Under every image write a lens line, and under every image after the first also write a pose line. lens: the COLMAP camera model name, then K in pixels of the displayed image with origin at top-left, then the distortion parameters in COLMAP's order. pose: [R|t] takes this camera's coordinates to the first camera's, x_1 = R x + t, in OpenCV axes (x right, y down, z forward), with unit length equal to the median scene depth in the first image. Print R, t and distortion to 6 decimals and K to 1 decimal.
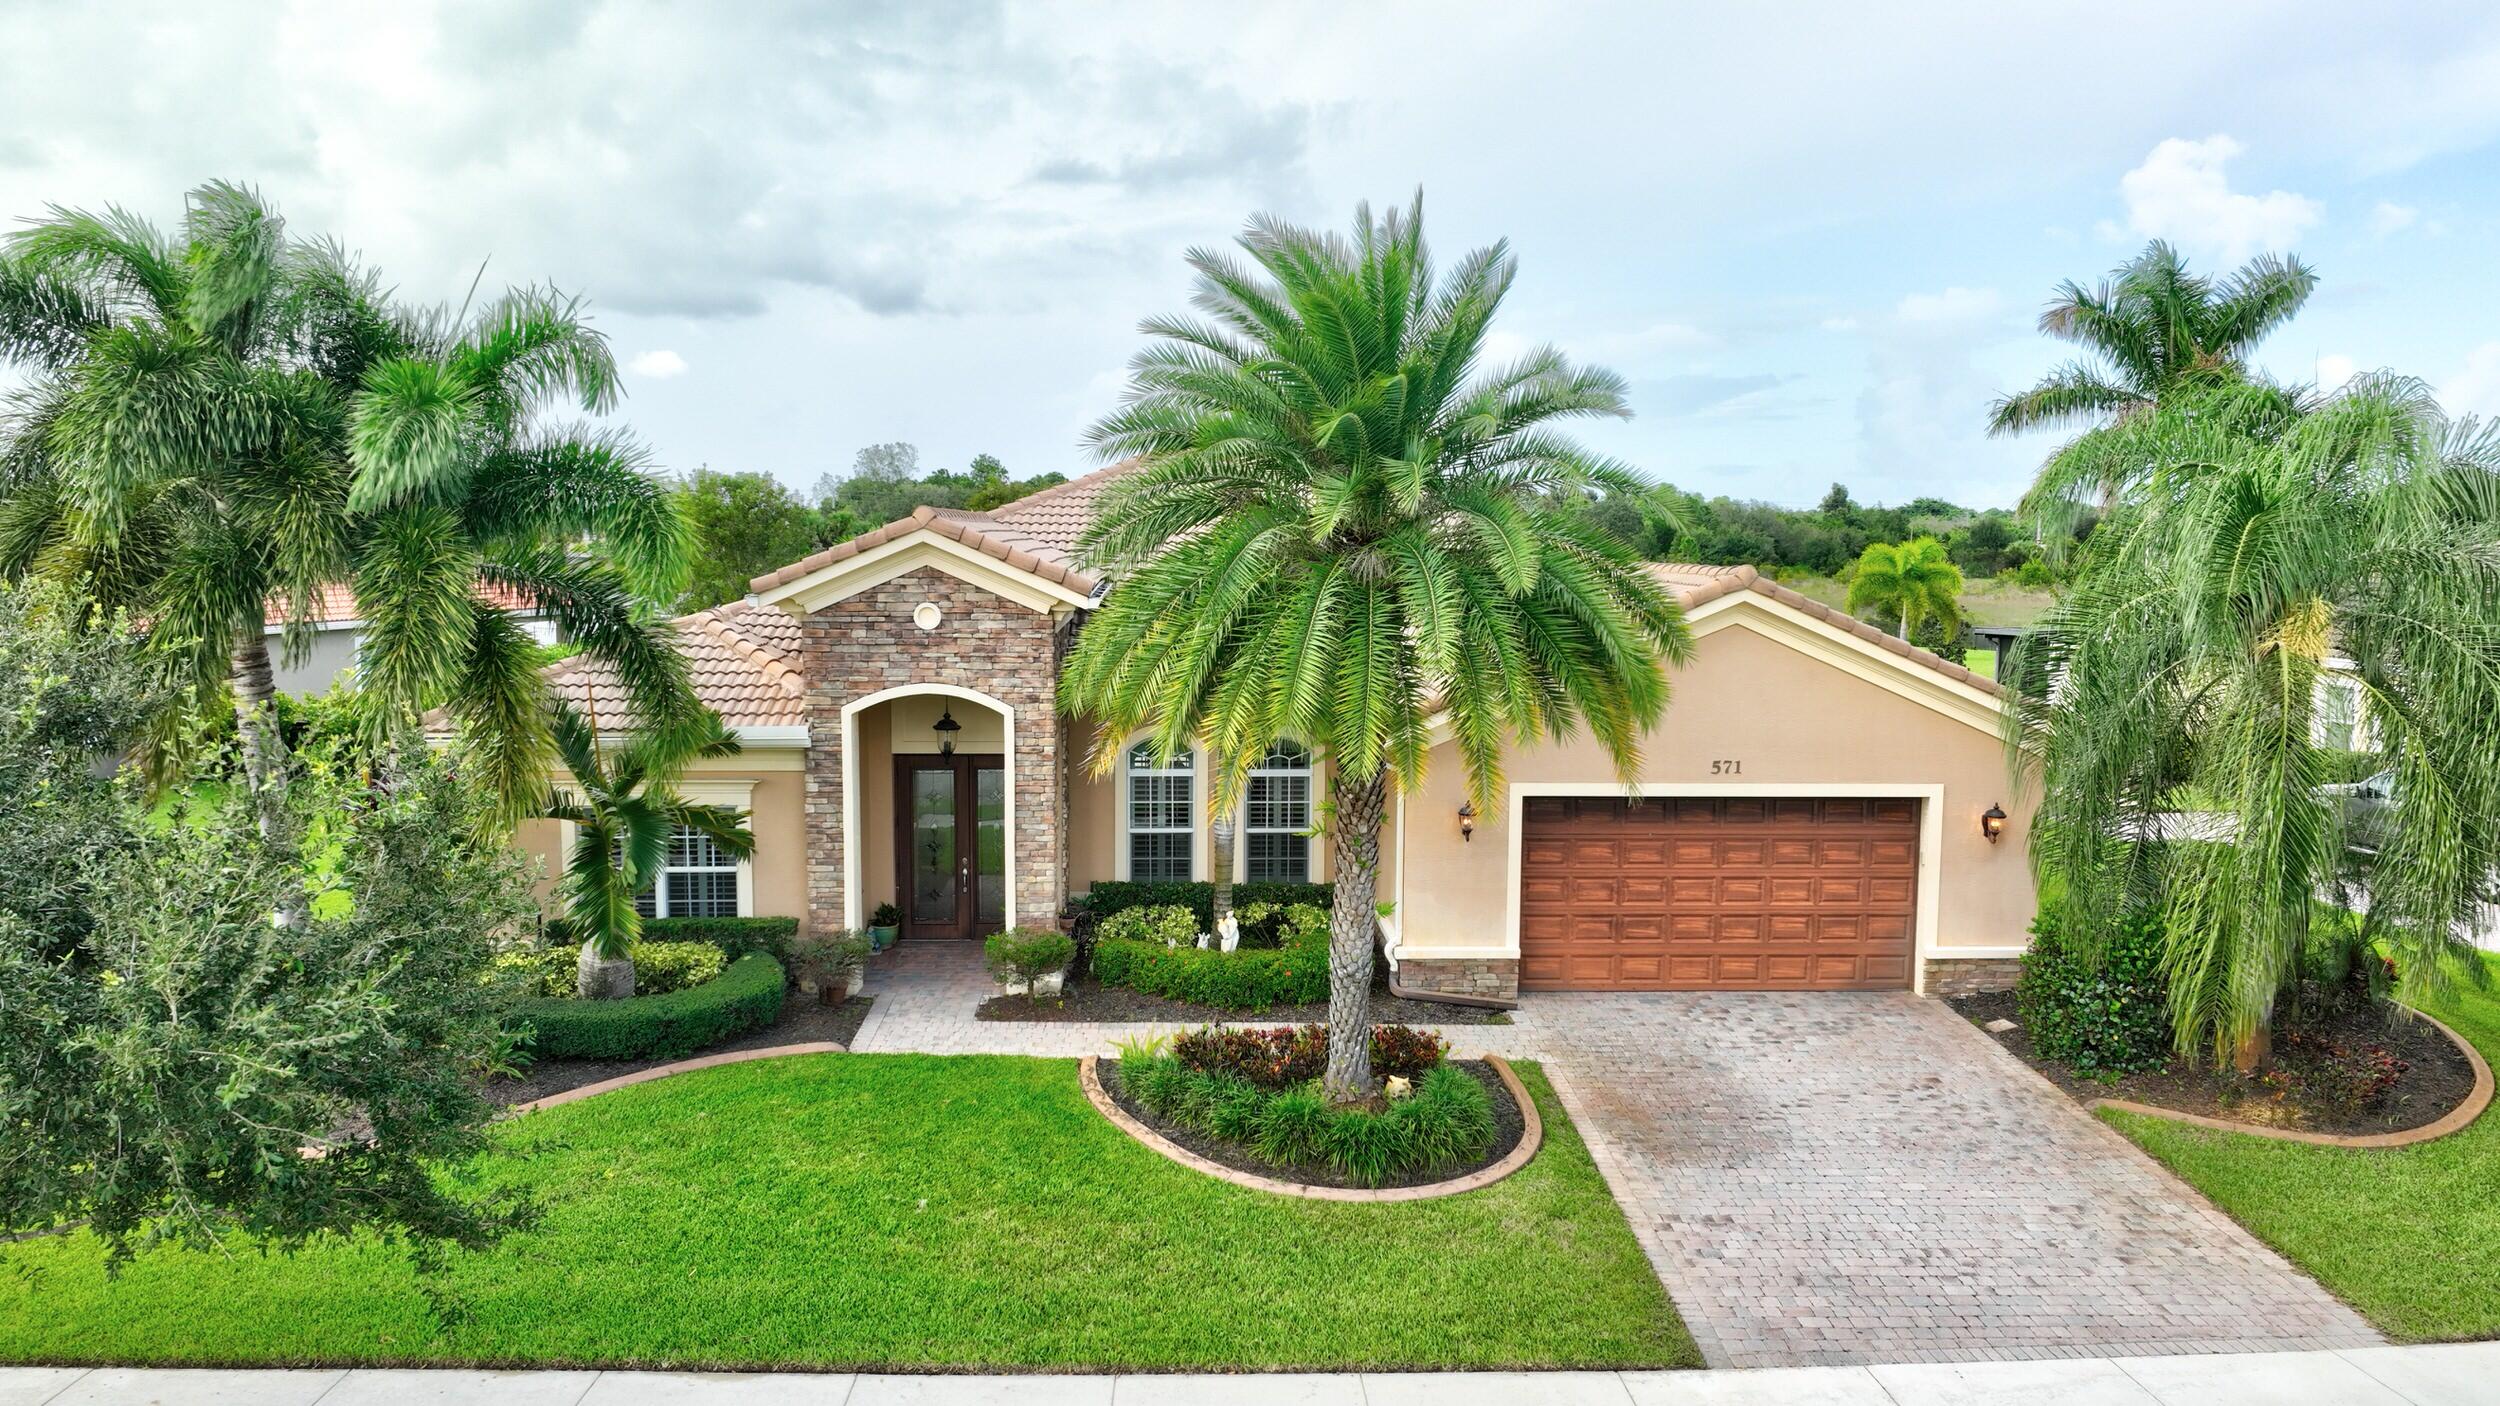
lens RADIAL K [[1762.7, 0, 1250.0], [0, 1762.7, 703.0], [0, 0, 1]] dist [0.001712, 0.005916]
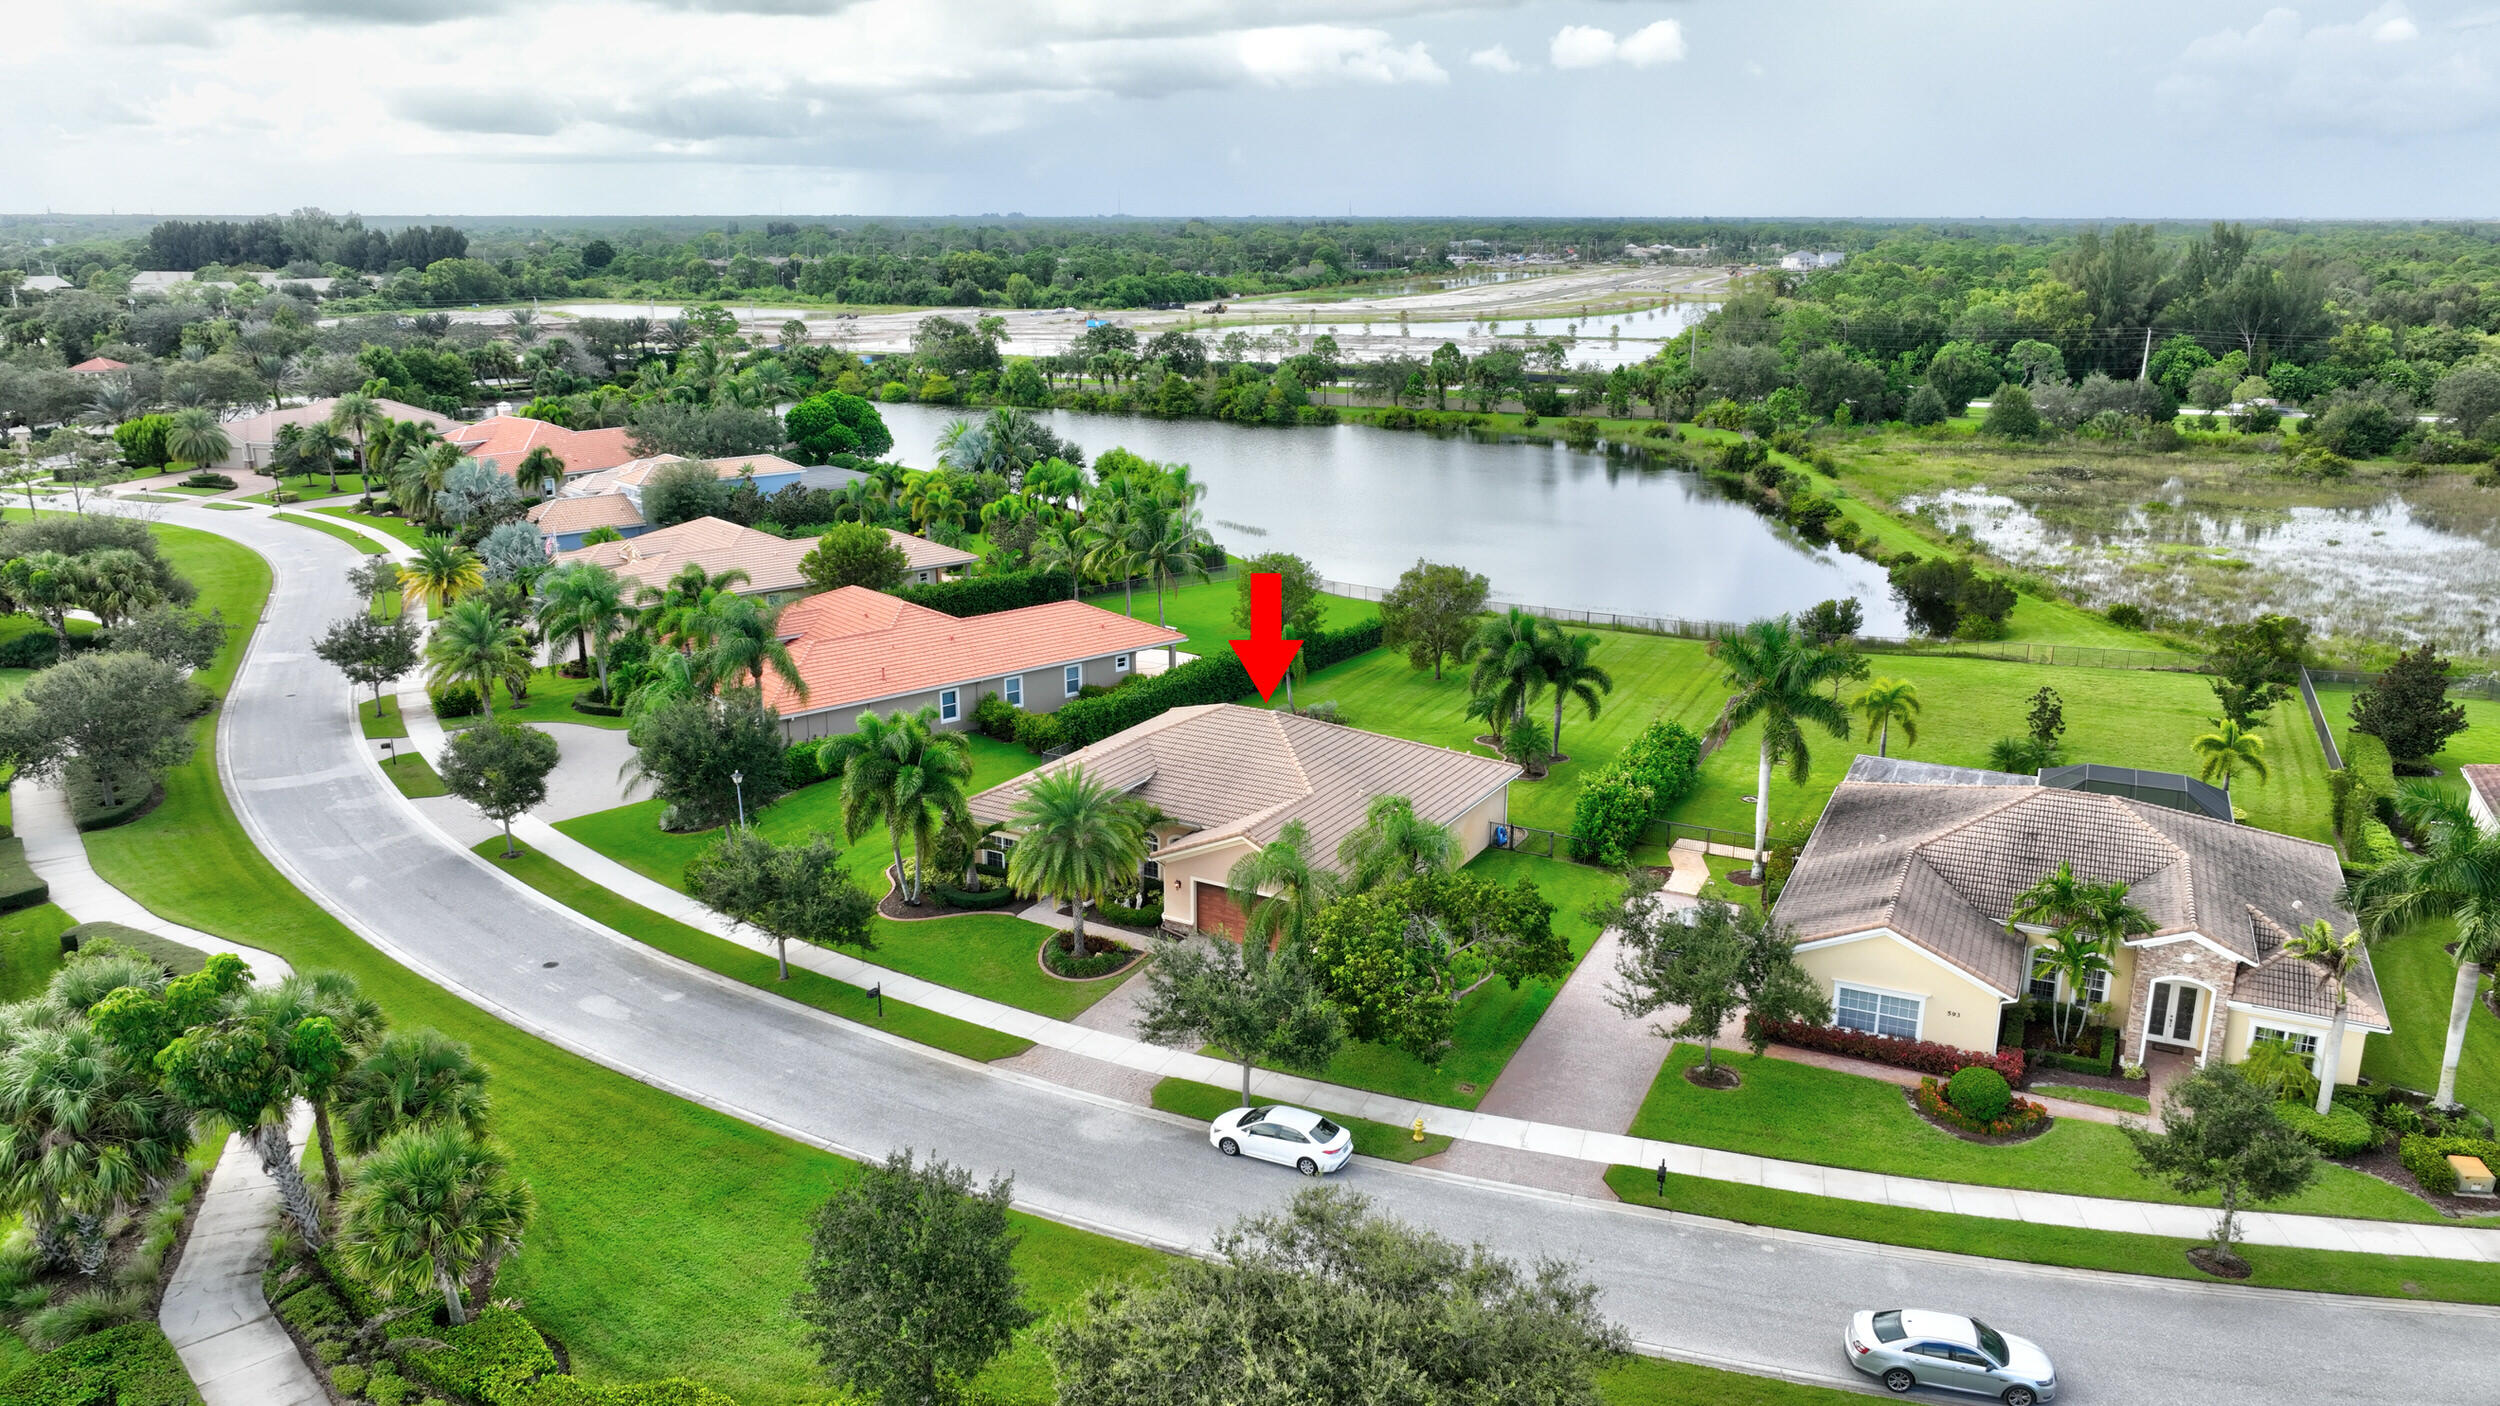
lens RADIAL K [[1758.3, 0, 1250.0], [0, 1758.3, 703.0], [0, 0, 1]] dist [0.002280, 0.001025]
pose [[0.839951, 0.141371, -0.523925, 2.265943], [-0.051436, 0.981864, 0.182476, -1.042949], [0.540220, -0.126322, 0.831989, -1.988129]]
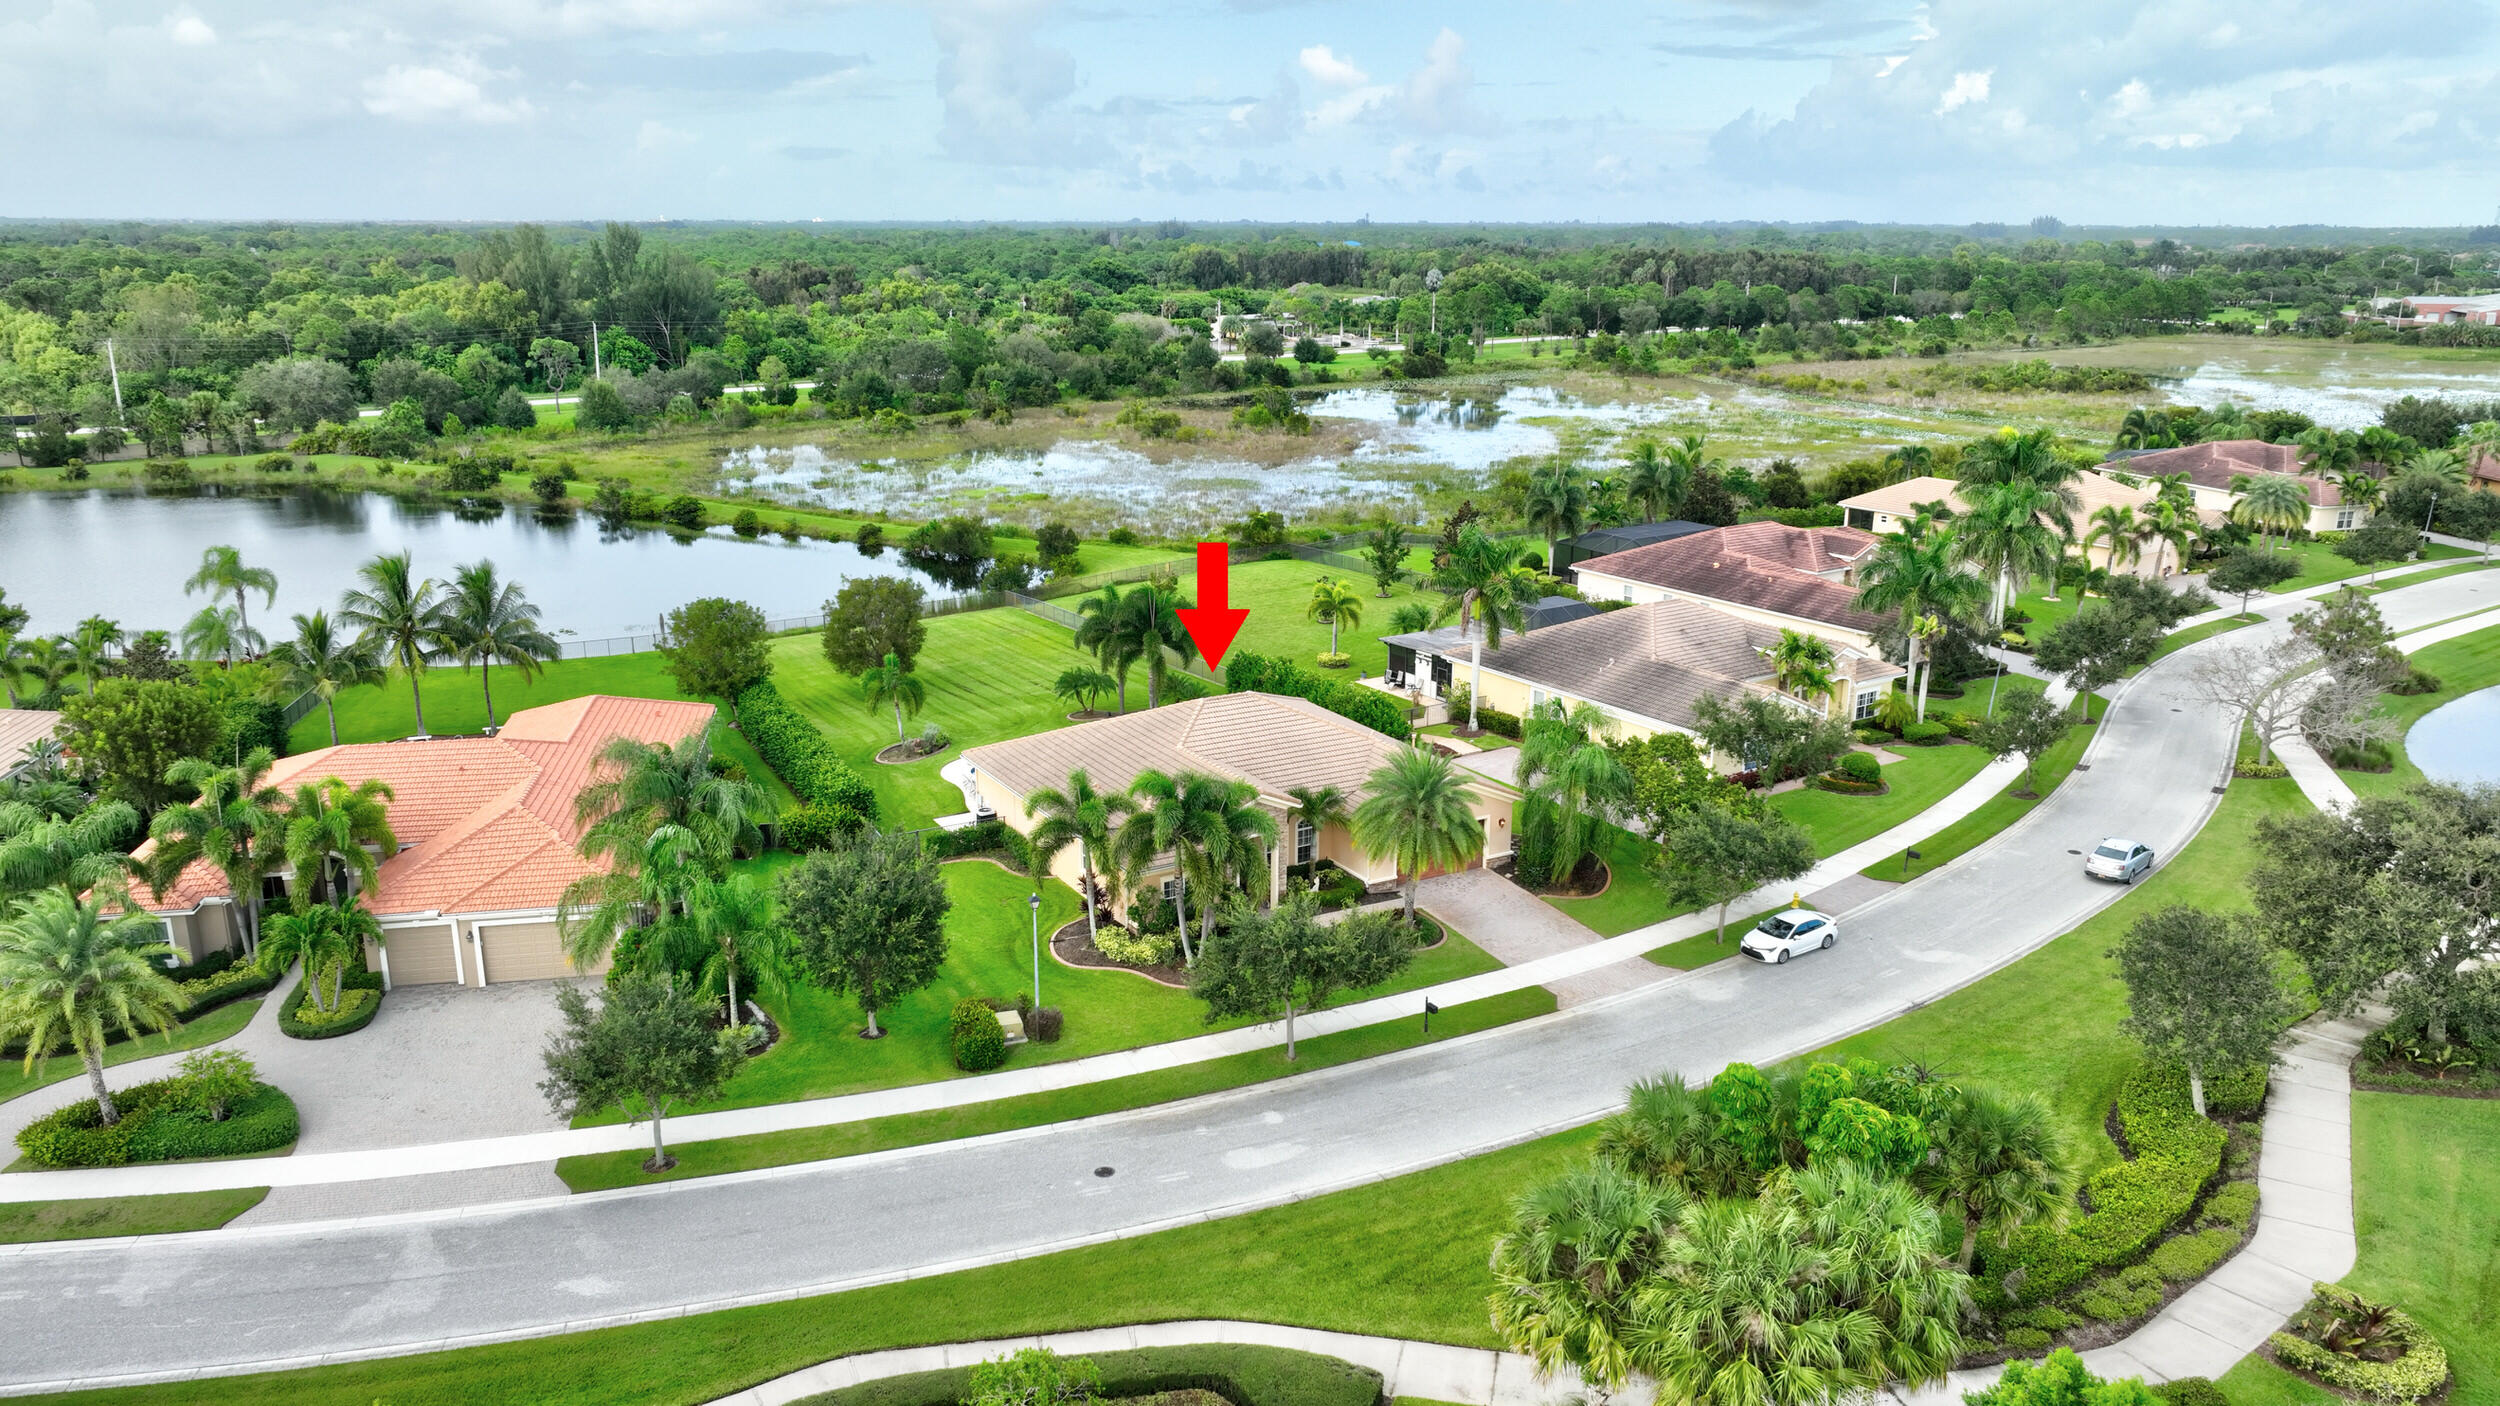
lens RADIAL K [[1758.3, 0, 1250.0], [0, 1758.3, 703.0], [0, 0, 1]] dist [0.002280, 0.001025]
pose [[0.889346, -0.125214, 0.439756, -1.938252], [0.048985, 0.982329, 0.180639, -1.024405], [-0.454604, -0.139109, 0.879764, -2.344007]]
